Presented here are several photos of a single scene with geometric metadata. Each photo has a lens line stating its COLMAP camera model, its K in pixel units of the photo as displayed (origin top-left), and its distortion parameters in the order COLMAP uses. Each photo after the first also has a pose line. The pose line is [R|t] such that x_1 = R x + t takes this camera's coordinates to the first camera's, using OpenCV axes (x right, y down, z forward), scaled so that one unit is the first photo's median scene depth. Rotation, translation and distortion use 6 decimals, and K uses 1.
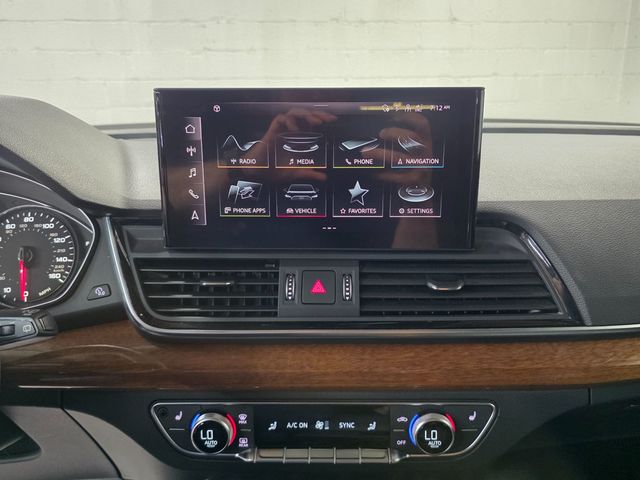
lens RADIAL K [[498.5, 0, 320.0], [0, 498.5, 240.0], [0, 0, 1]] dist [0.019048, -0.000206]
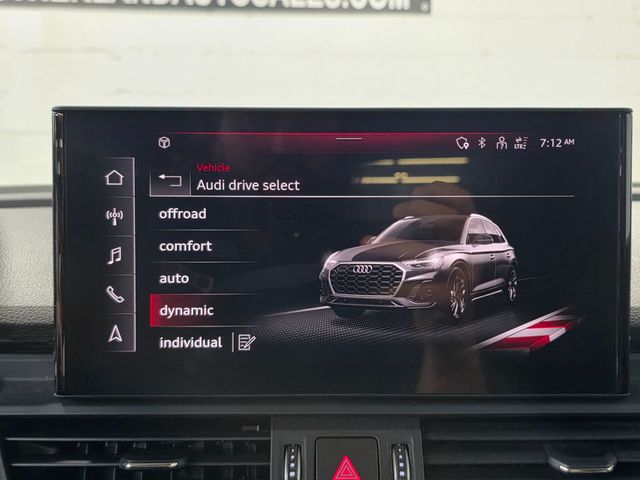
lens RADIAL K [[751.5, 0, 320.0], [0, 751.5, 240.0], [0, 0, 1]] dist [0.001233, -0.005410]
pose [[0.999210, 0.001294, 0.039730, -0.061979], [0.006279, 0.981787, -0.189880, 0.006455], [-0.039252, 0.189980, 0.981003, 0.174830]]
